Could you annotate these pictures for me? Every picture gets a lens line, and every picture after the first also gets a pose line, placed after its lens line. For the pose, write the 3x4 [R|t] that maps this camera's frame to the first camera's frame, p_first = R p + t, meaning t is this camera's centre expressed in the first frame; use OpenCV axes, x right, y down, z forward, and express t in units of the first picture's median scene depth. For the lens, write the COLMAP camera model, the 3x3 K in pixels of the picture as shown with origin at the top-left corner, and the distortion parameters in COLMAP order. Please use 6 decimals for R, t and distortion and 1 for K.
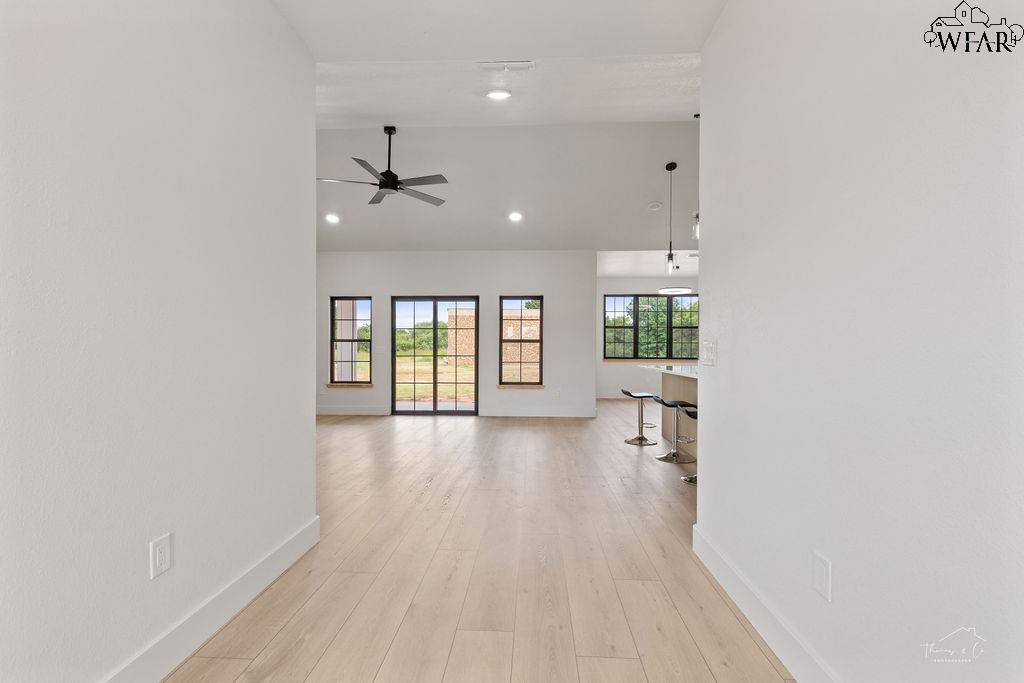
lens RADIAL K [[475.3, 0, 512.0], [0, 475.3, 341.5], [0, 0, 1]] dist [-0.001551, -0.000204]
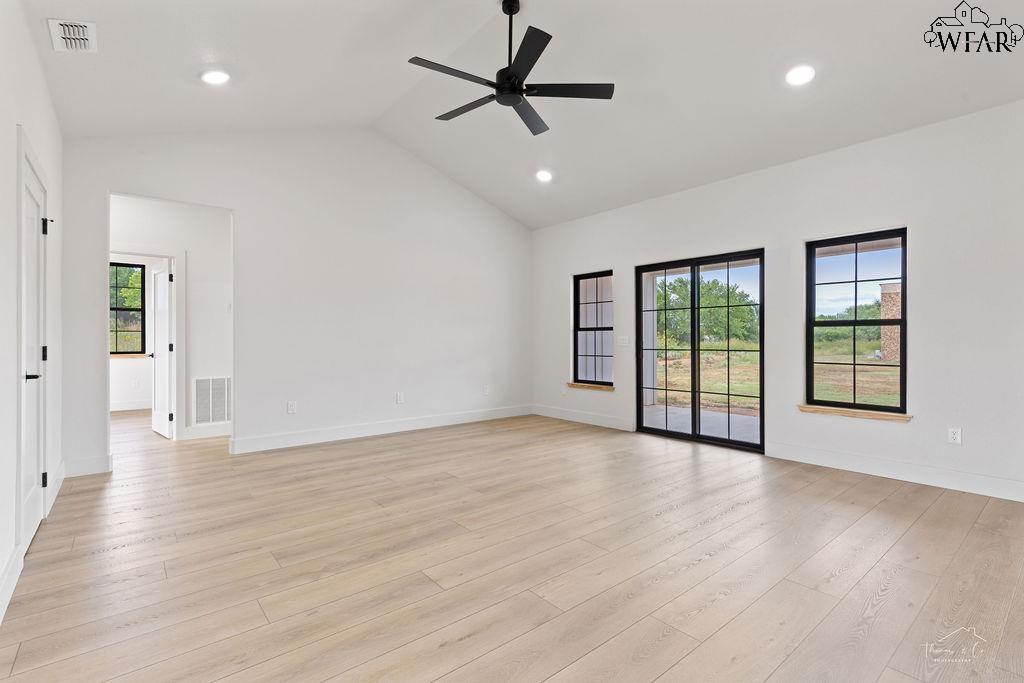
lens RADIAL K [[475.3, 0, 512.0], [0, 475.3, 341.5], [0, 0, 1]] dist [-0.001551, -0.000204]
pose [[0.664847, 0.000057, -0.746979, 0.156702], [0.014997, 0.999797, 0.013424, 0.005696], [0.746829, -0.020128, 0.664712, 0.382169]]
